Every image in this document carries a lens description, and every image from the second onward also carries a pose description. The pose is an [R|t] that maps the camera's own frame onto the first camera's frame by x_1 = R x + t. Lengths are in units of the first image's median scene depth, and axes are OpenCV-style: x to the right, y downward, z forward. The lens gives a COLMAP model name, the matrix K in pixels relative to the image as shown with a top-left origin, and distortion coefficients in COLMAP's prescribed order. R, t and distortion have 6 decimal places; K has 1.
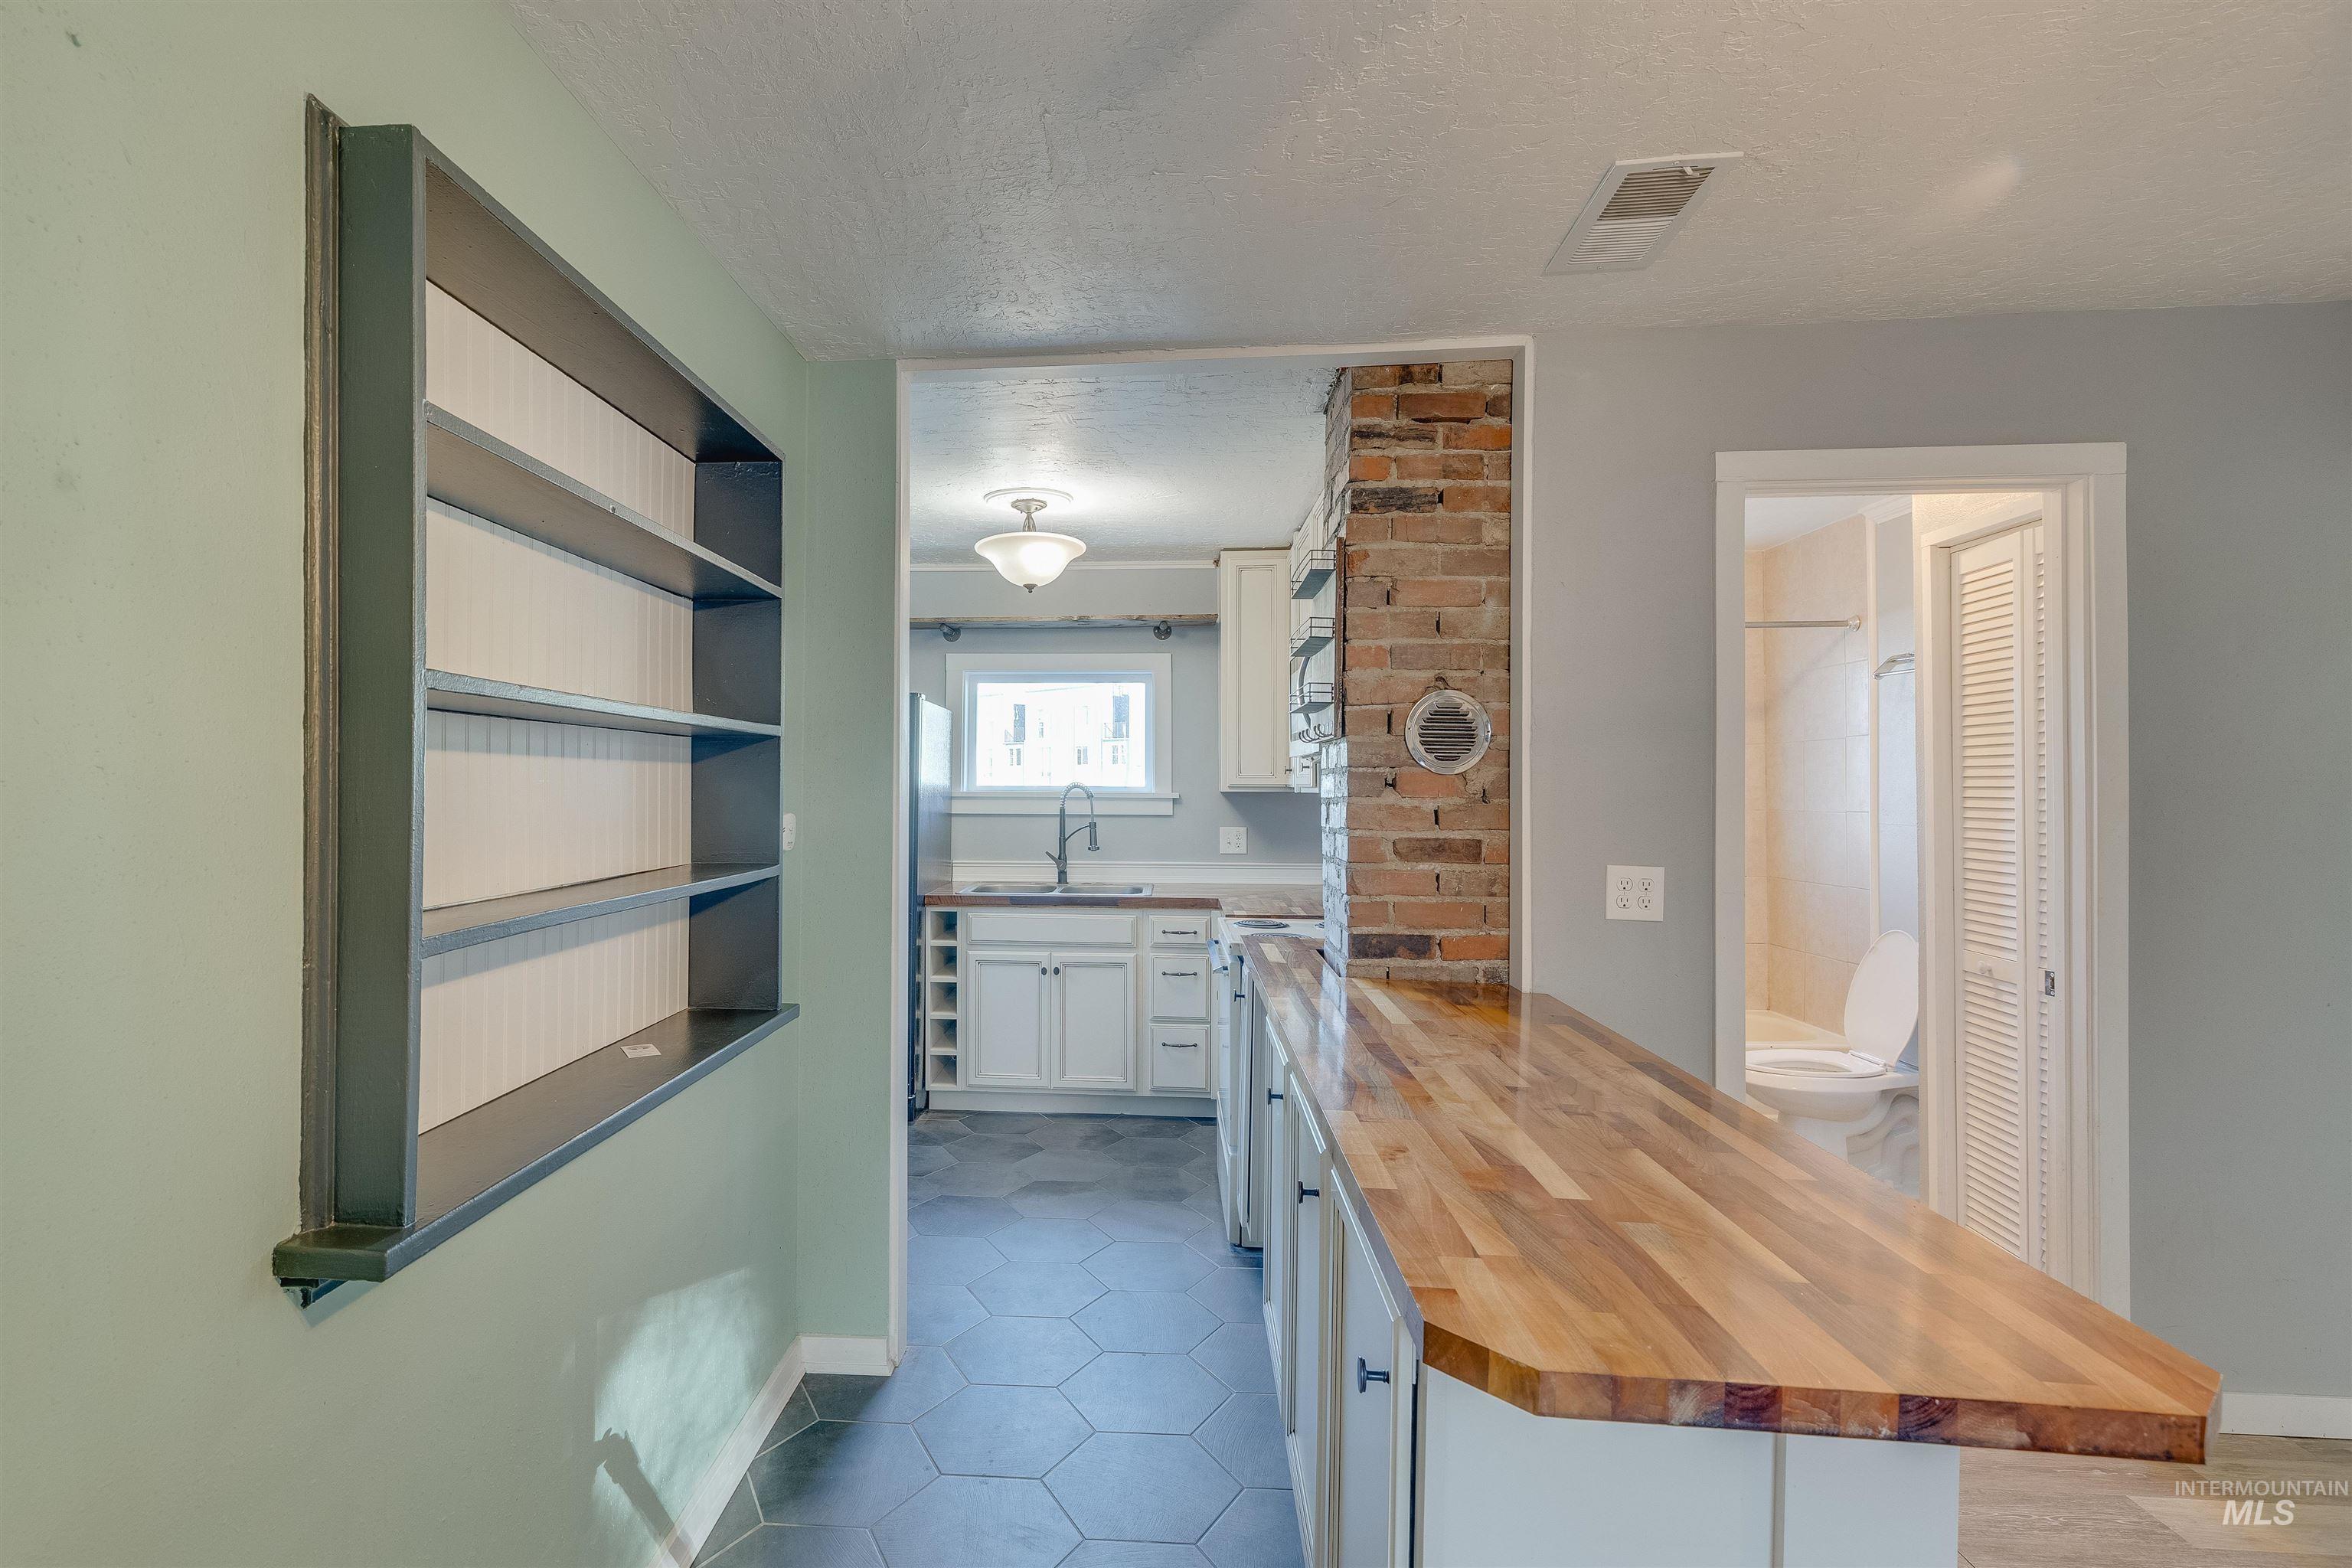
lens RADIAL K [[1145.6, 0, 1069.3], [0, 1145.6, 769.9], [0, 0, 1]] dist [0.003608, 0.000479]
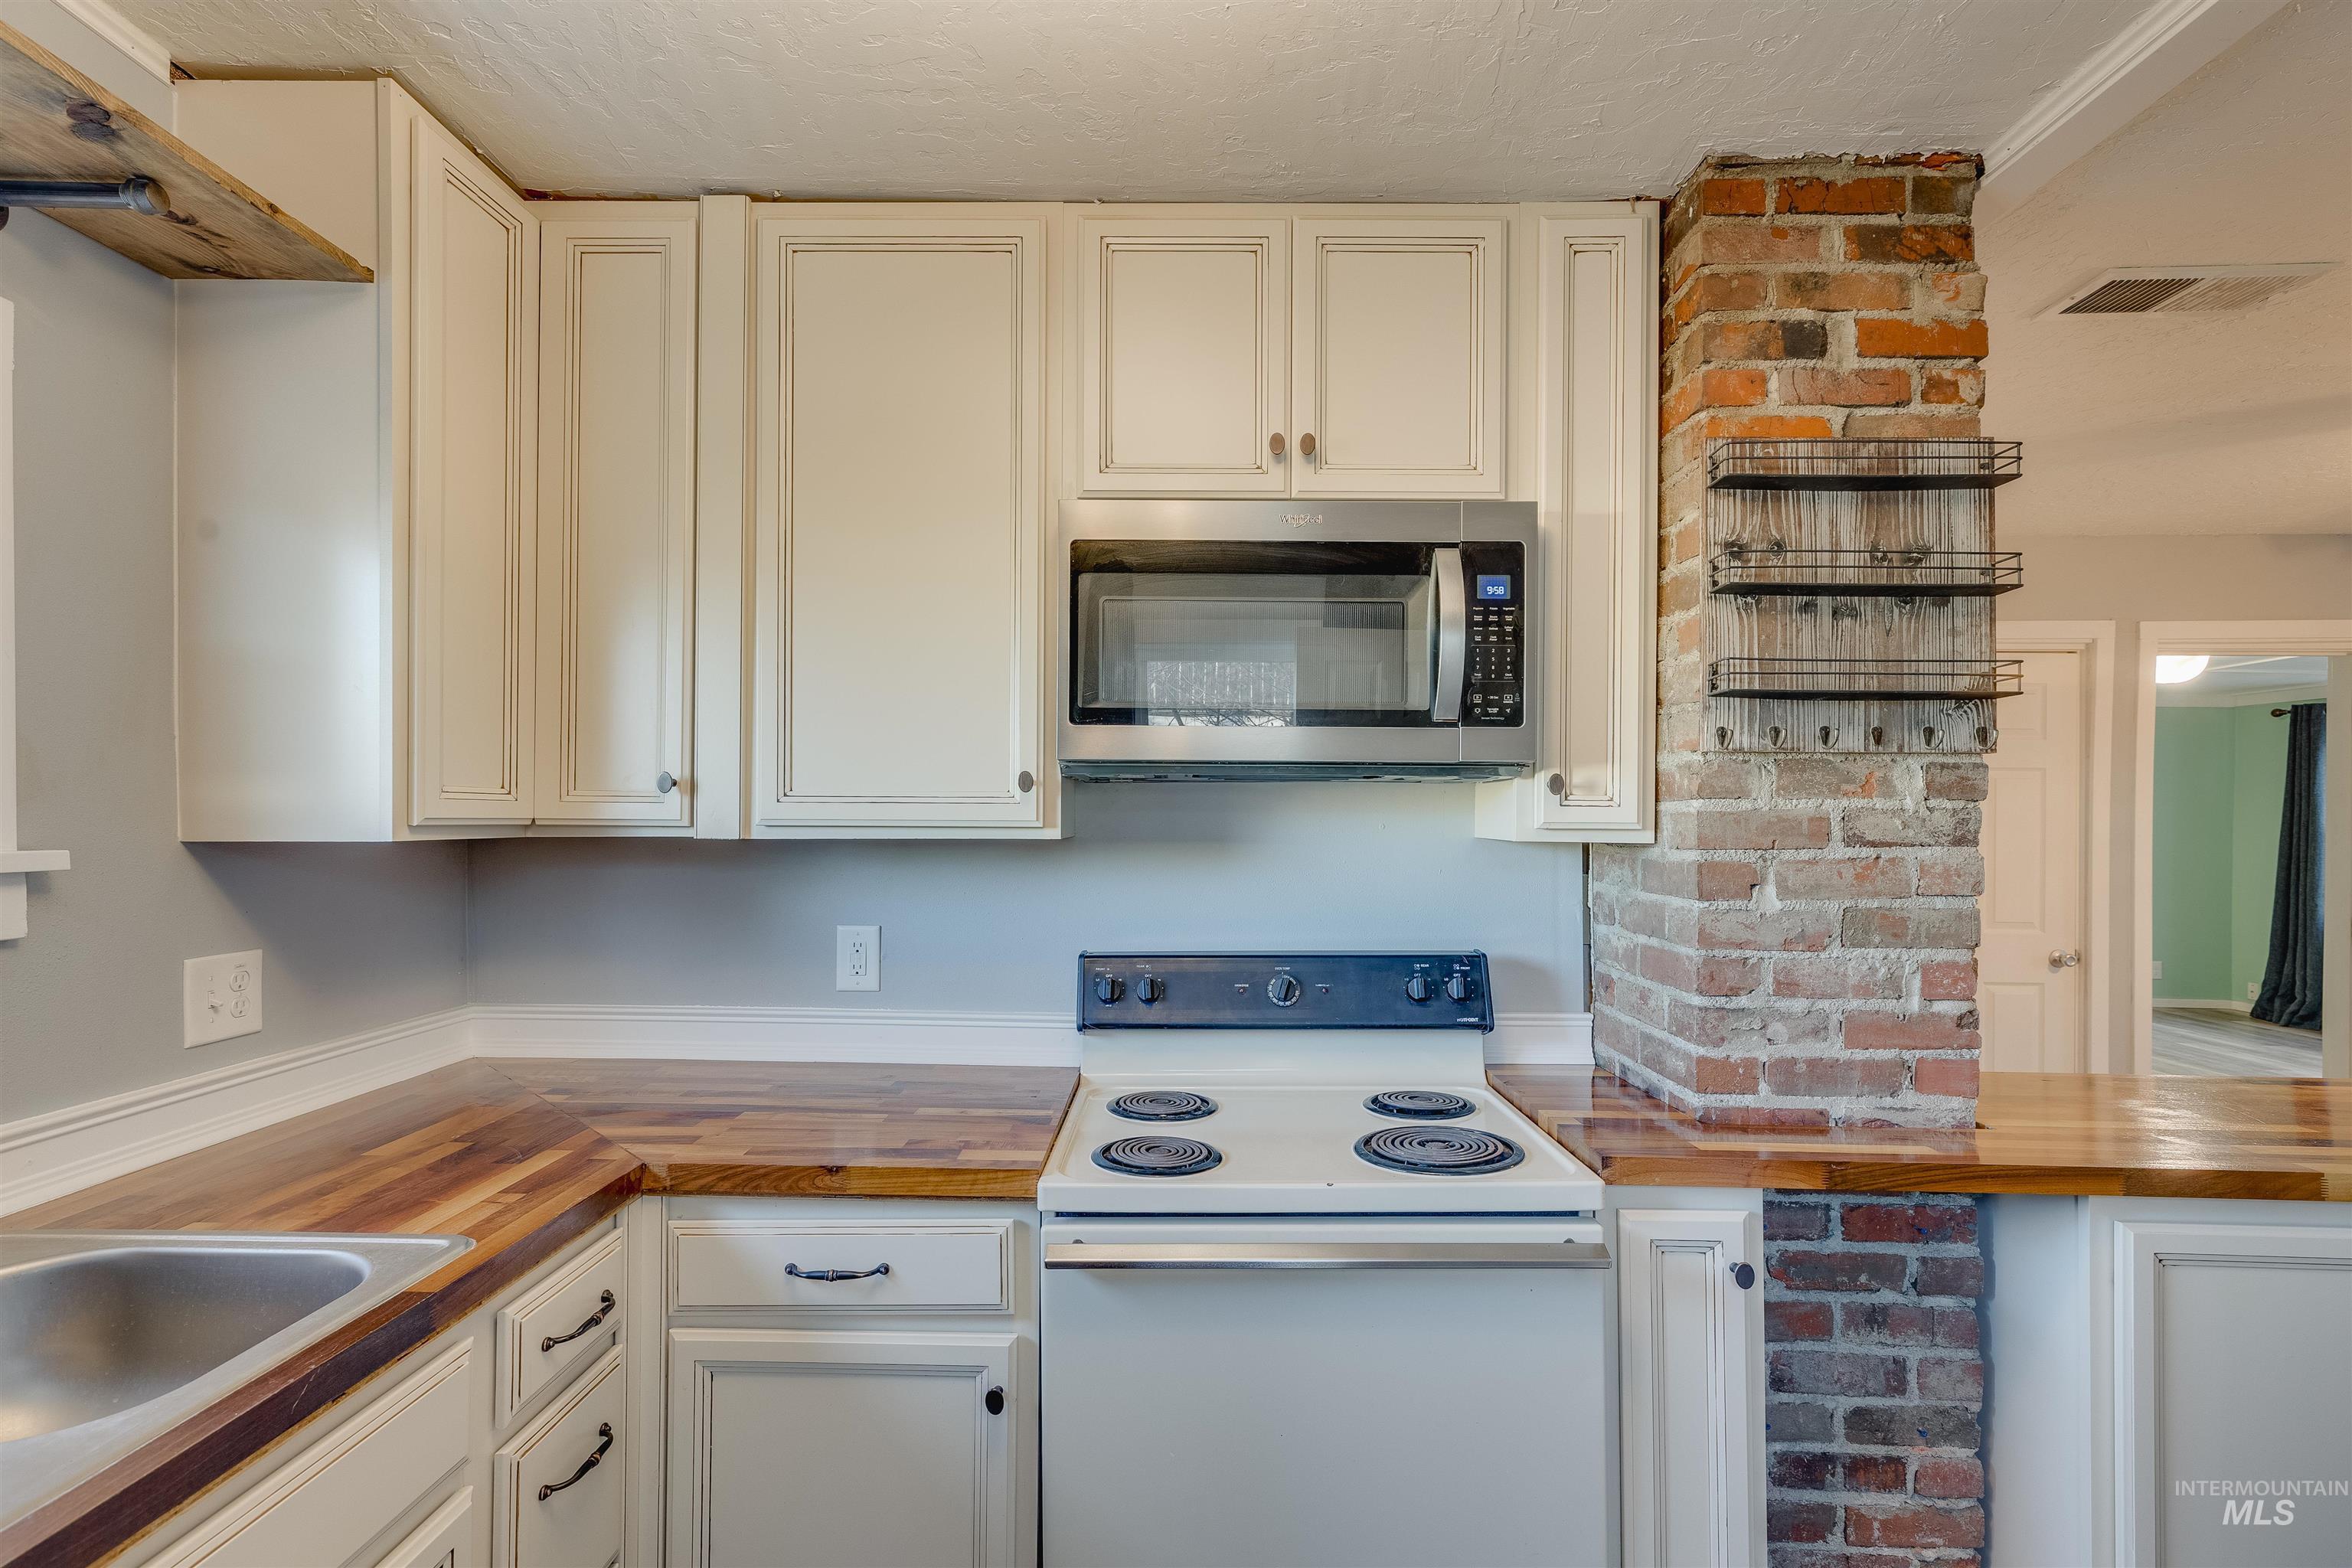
lens RADIAL K [[1079.0, 0, 1167.9], [0, 1079.0, 813.4], [0, 0, 1]] dist [0.002802, 0.000331]
pose [[-0.070744, 0.005592, 0.997479, -0.333186], [-0.017611, 0.999821, -0.006854, 0.018254], [-0.997339, -0.018052, -0.070633, 1.504013]]
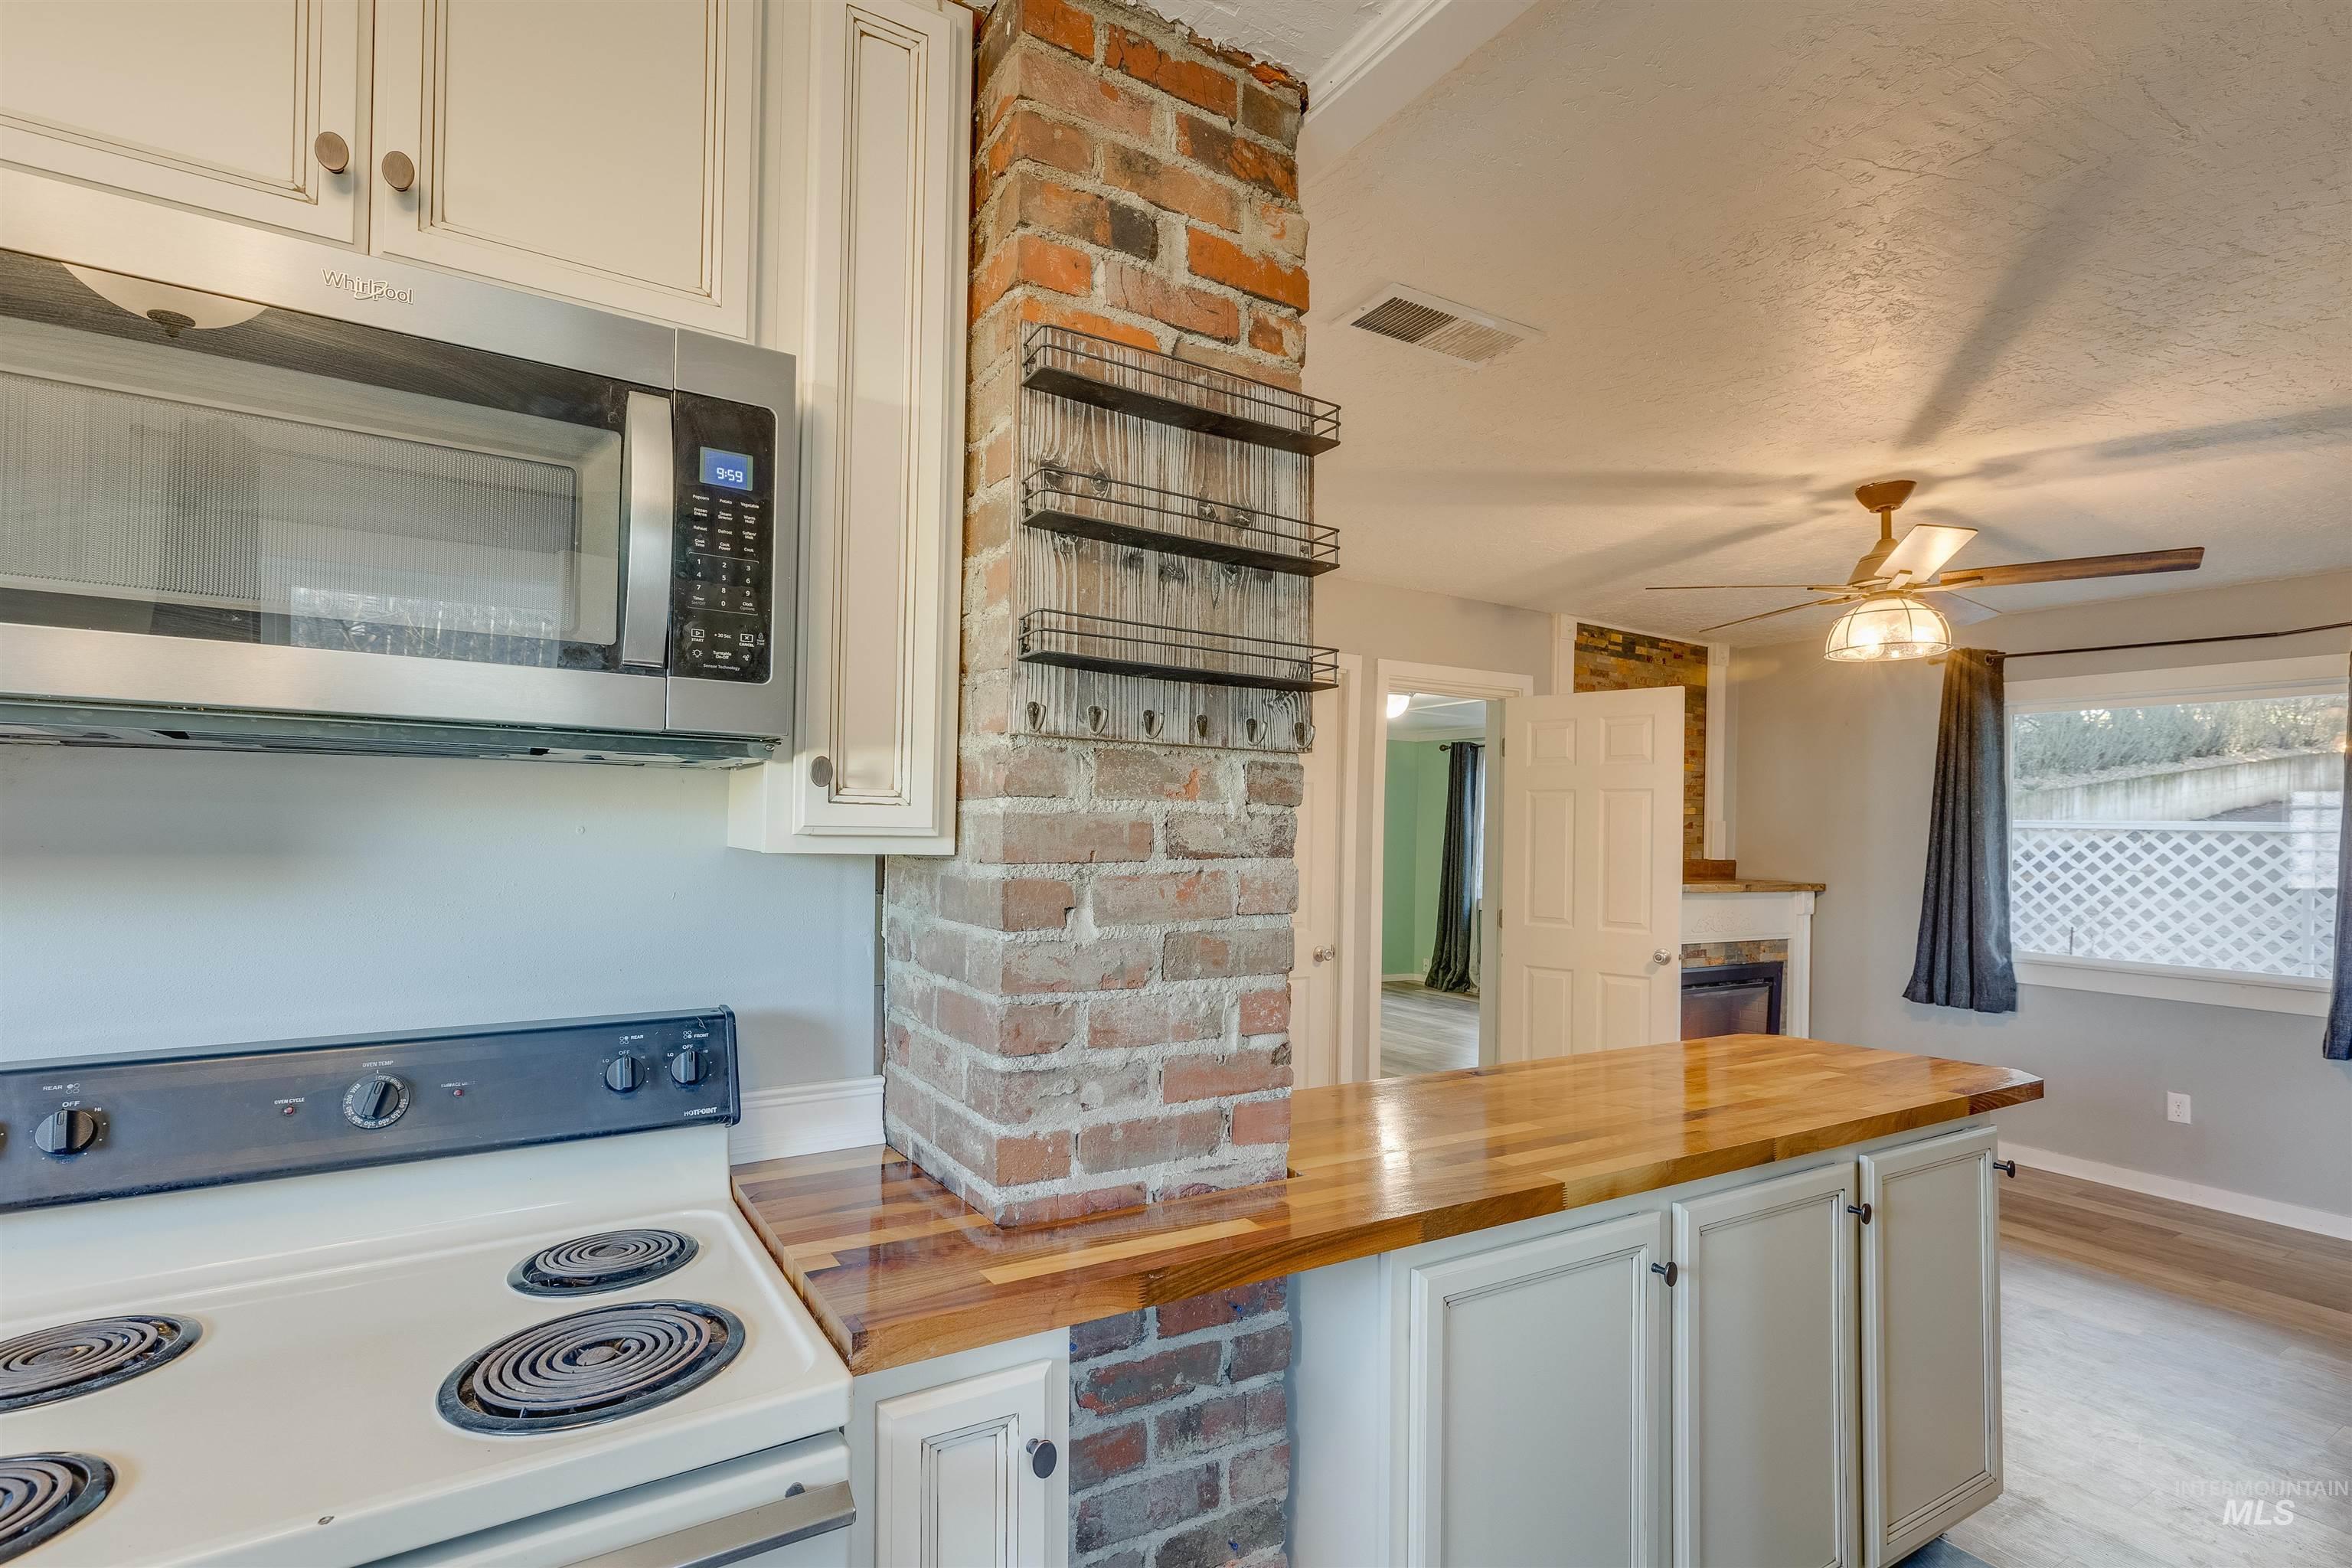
lens RADIAL K [[1115.8, 0, 1166.2], [0, 1115.8, 812.7], [0, 0, 1]] dist [0.002985, 0.000741]
pose [[-0.595902, 0.004462, 0.803045, -0.166445], [-0.025325, 0.999383, -0.024345, 0.017315], [-0.802658, -0.034845, -0.595421, 1.388331]]
